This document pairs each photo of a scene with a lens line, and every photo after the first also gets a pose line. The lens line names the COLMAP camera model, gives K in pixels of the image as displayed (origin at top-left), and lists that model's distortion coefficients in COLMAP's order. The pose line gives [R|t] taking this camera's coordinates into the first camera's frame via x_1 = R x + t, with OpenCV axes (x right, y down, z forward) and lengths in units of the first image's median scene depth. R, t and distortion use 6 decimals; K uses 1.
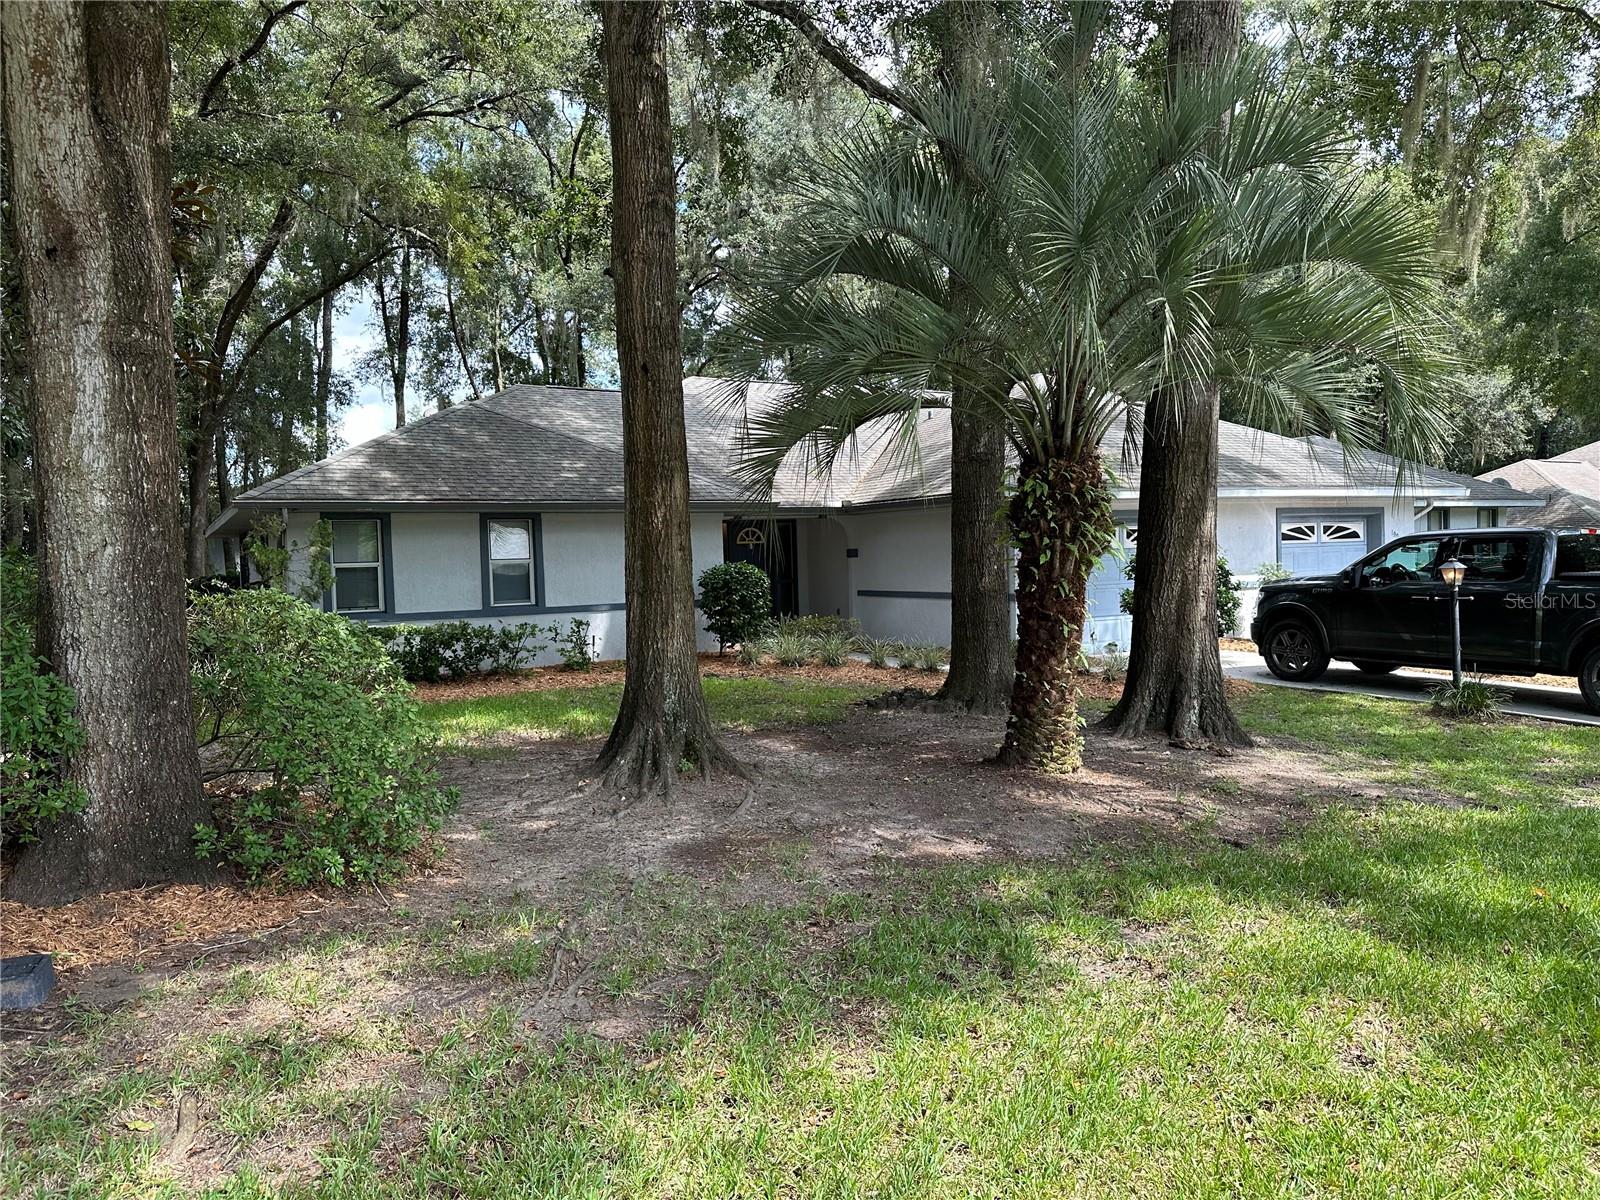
lens RADIAL K [[1126.3, 0, 799.5], [0, 1126.3, 612.4], [0, 0, 1]] dist [0.113835, -0.163912]
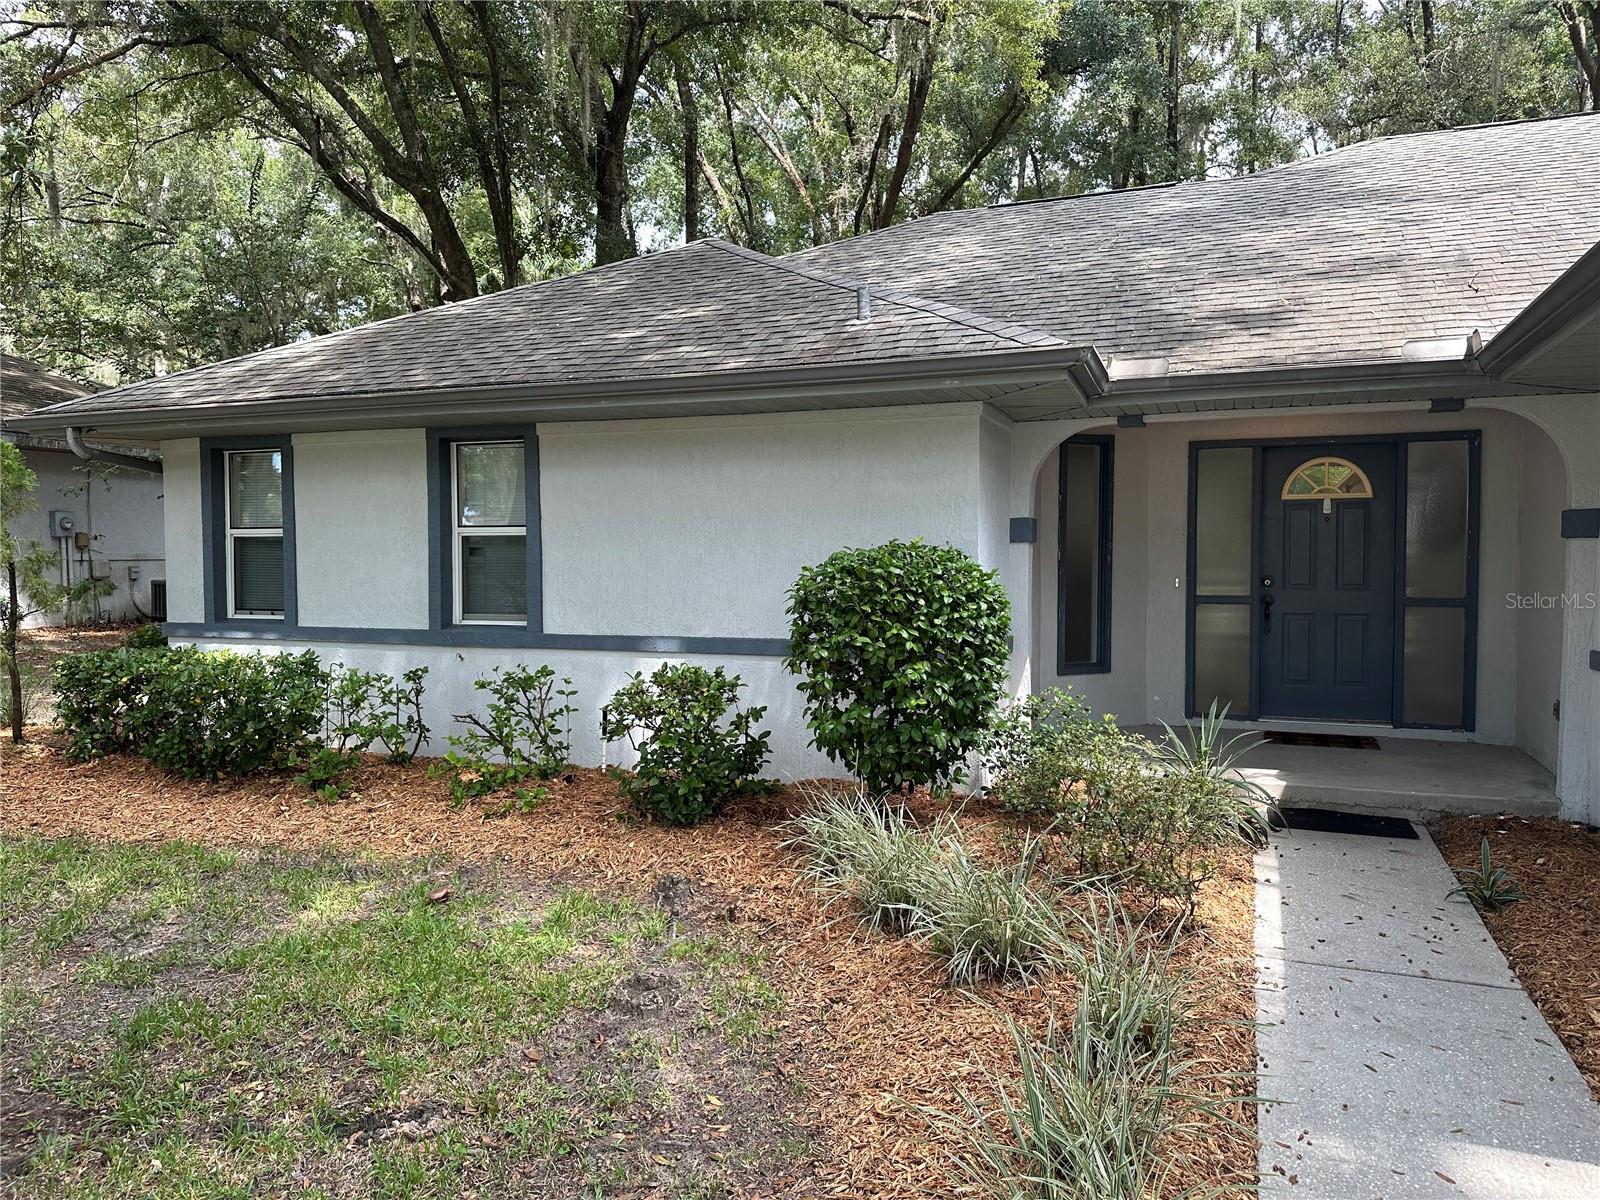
lens RADIAL K [[1126.3, 0, 799.5], [0, 1126.3, 612.4], [0, 0, 1]] dist [0.113835, -0.163912]
pose [[0.648554, 0.066152, -0.758288, 0.252668], [-0.052873, 0.997725, 0.041819, -0.052696], [0.759330, 0.012971, 0.650577, 1.110714]]
